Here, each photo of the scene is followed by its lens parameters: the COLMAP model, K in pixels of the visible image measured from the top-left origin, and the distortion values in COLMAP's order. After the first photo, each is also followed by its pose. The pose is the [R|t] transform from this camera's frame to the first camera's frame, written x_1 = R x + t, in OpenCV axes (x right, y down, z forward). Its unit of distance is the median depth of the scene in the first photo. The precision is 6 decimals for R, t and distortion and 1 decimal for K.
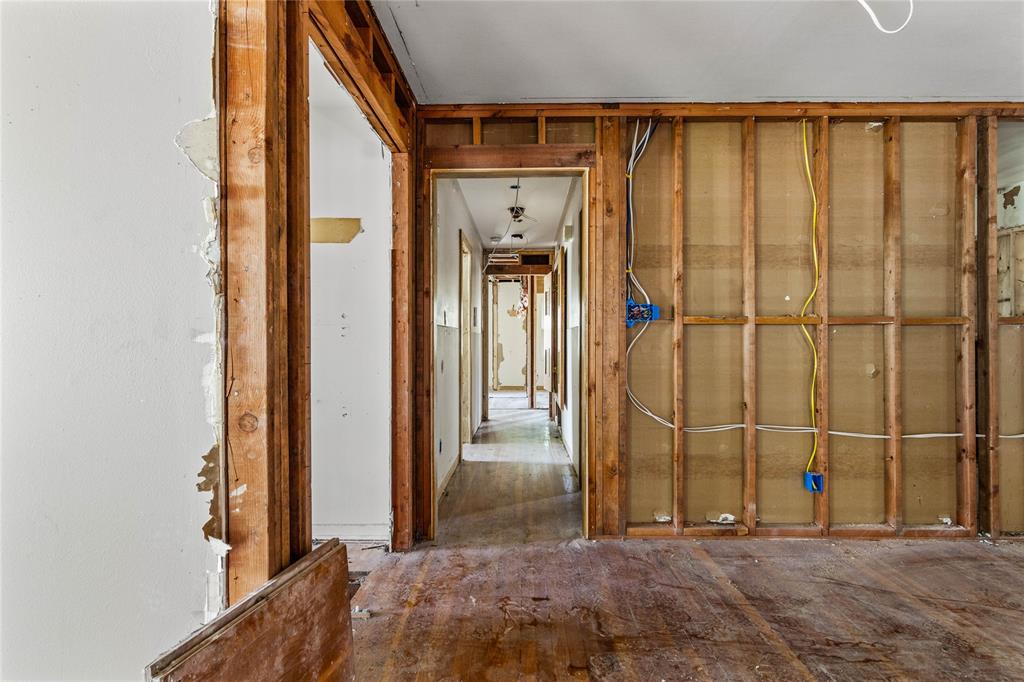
lens RADIAL K [[526.4, 0, 518.0], [0, 526.4, 339.7], [0, 0, 1]] dist [-0.005123, 0.004956]
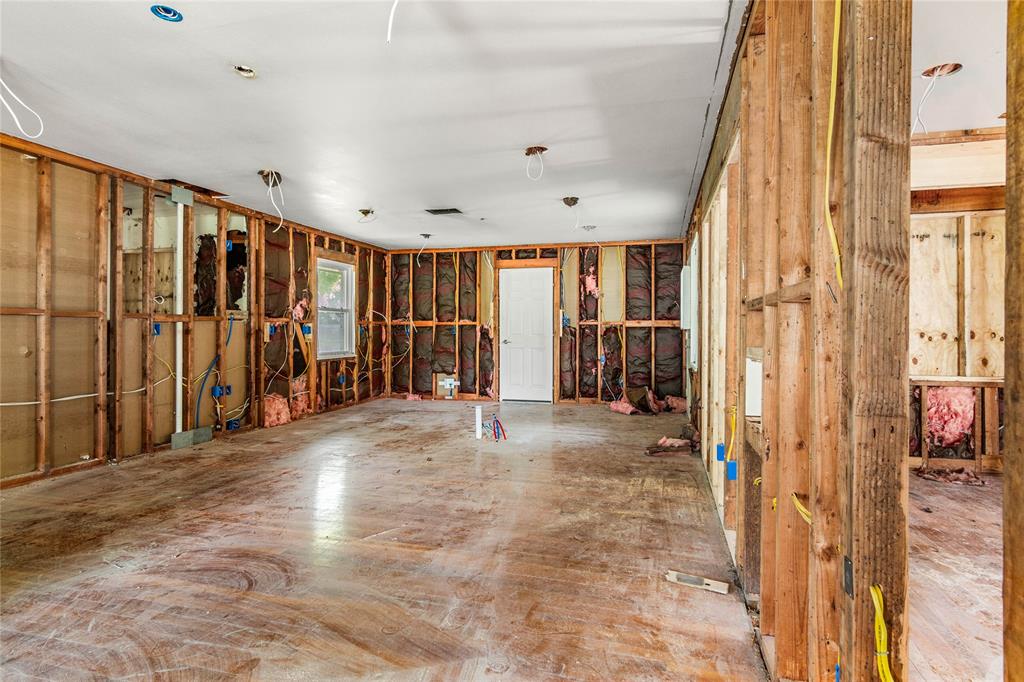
lens RADIAL K [[526.4, 0, 522.2], [0, 526.4, 329.7], [0, 0, 1]] dist [-0.005123, 0.004956]
pose [[0.244330, 0.006242, 0.969672, -0.260298], [-0.006237, 0.999969, -0.004866, 0.005050], [-0.969672, -0.004859, 0.244362, -0.466742]]
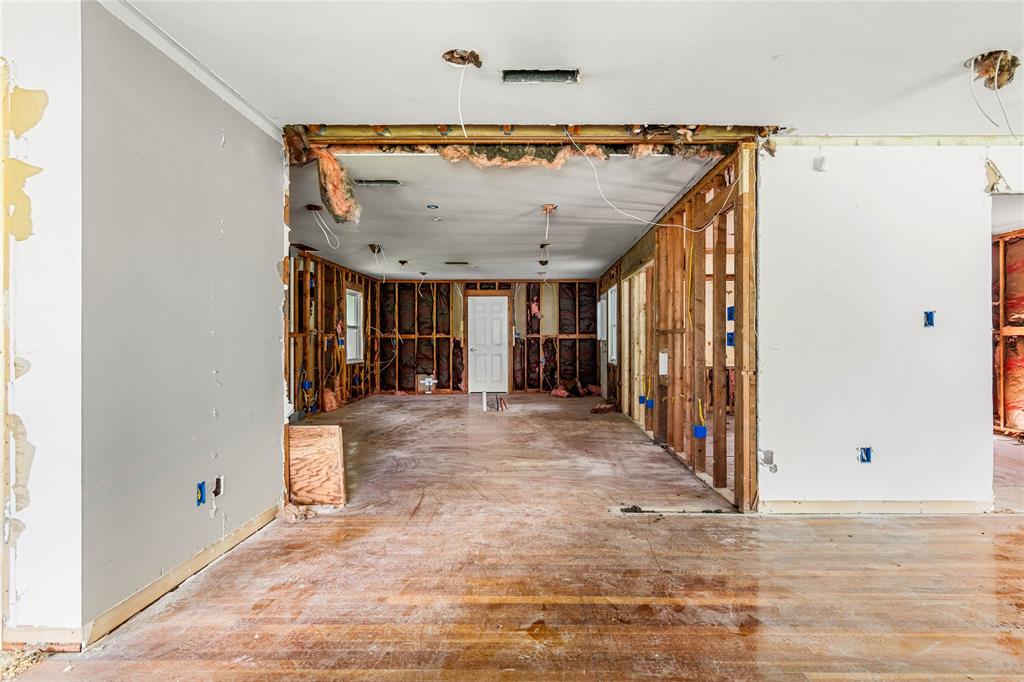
lens RADIAL K [[526.4, 0, 535.6], [0, 526.4, 337.9], [0, 0, 1]] dist [-0.005123, 0.004956]
pose [[-0.009306, 0.008513, 0.999920, -1.391875], [0.000162, 0.999964, -0.008512, 0.002318], [-0.999957, 0.000083, -0.009307, -0.117679]]
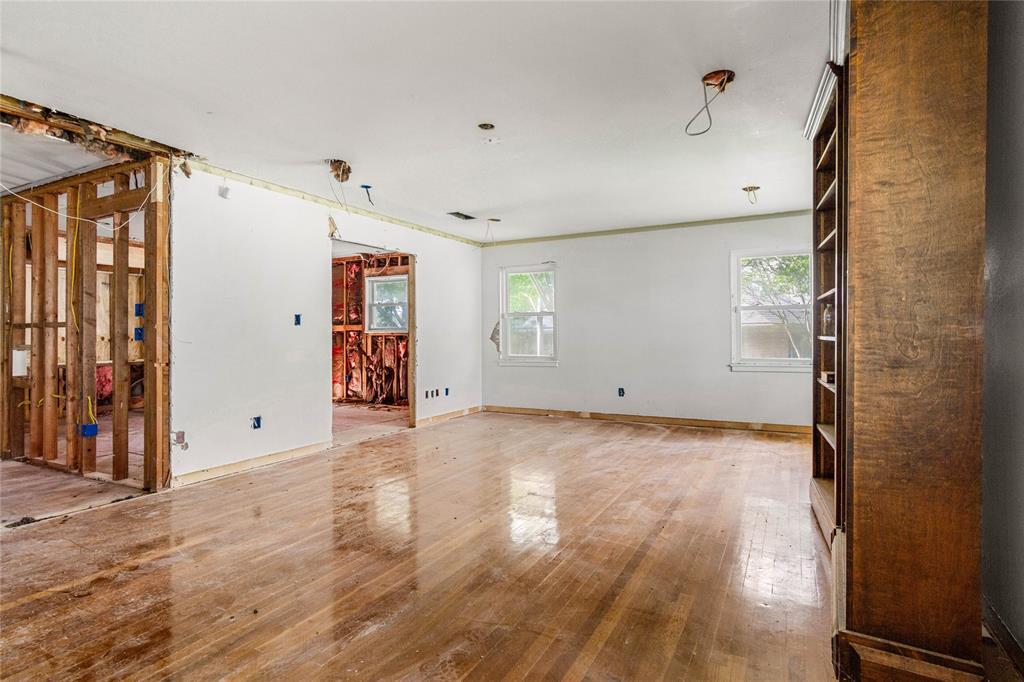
lens RADIAL K [[526.4, 0, 517.0], [0, 526.4, 335.9], [0, 0, 1]] dist [-0.005123, 0.004956]
pose [[-0.890959, 0.003913, 0.454066, -1.594996], [0.004929, 0.999987, 0.001054, 0.002608], [-0.454057, 0.003177, -0.890967, 0.153324]]
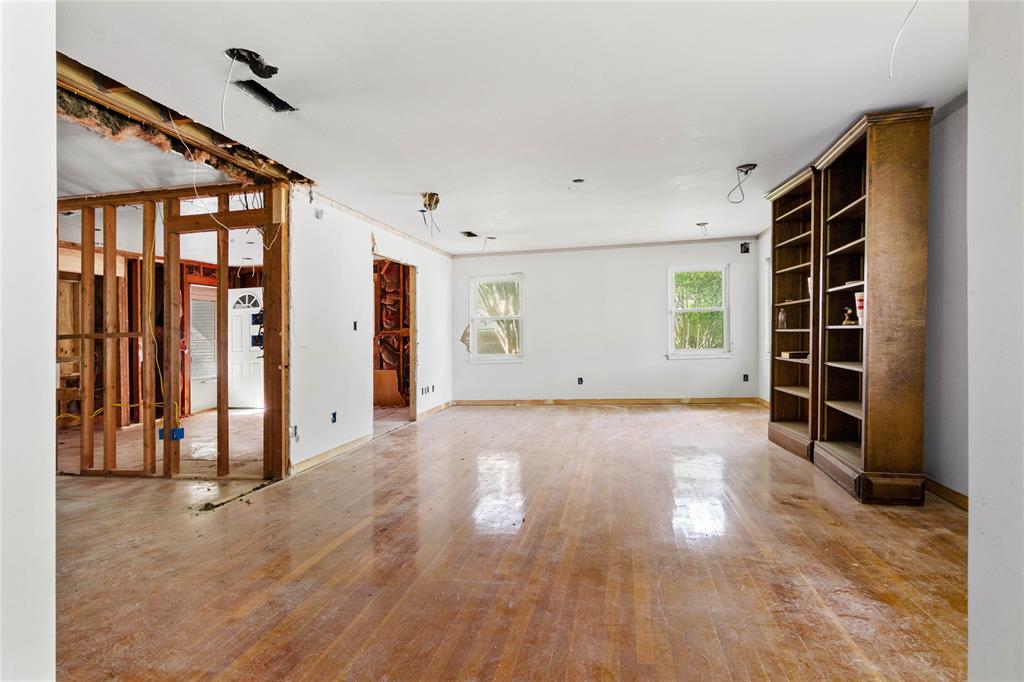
lens RADIAL K [[526.4, 0, 519.4], [0, 526.4, 354.0], [0, 0, 1]] dist [-0.005123, 0.004956]
pose [[-0.984131, 0.022951, 0.175956, -1.135204], [0.029375, 0.998990, 0.033989, 0.003775], [-0.174998, 0.038618, -0.983811, 0.719059]]
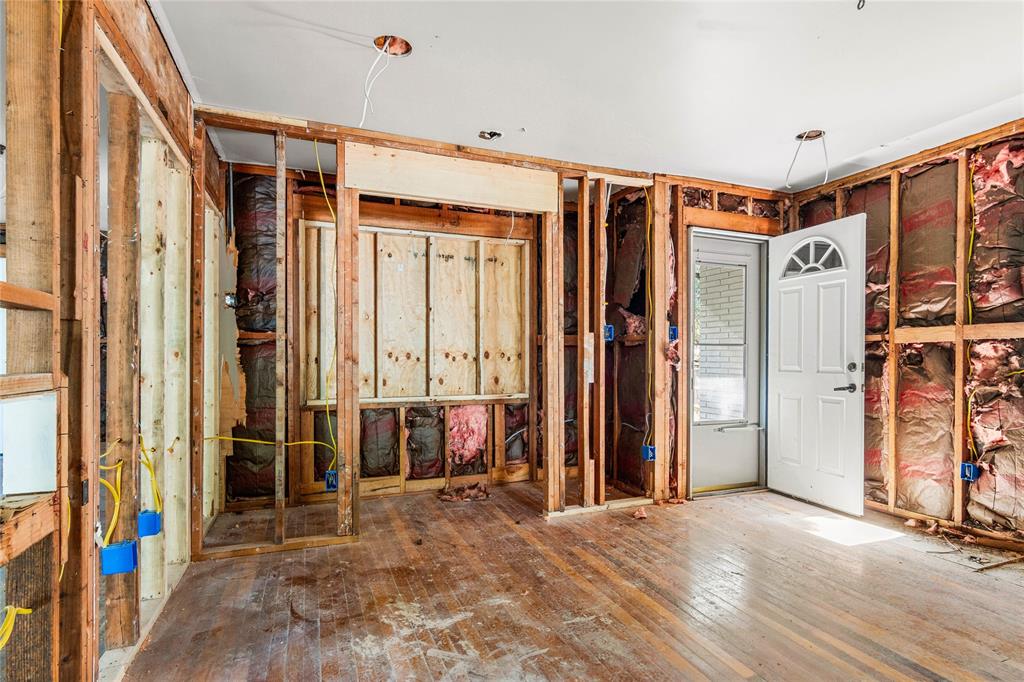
lens RADIAL K [[526.4, 0, 522.2], [0, 526.4, 357.4], [0, 0, 1]] dist [-0.005123, 0.004956]
pose [[-0.385809, -0.003111, 0.922573, -0.005127], [-0.004220, 0.999990, 0.001607, 0.008691], [-0.922569, -0.003274, -0.385818, -0.815723]]
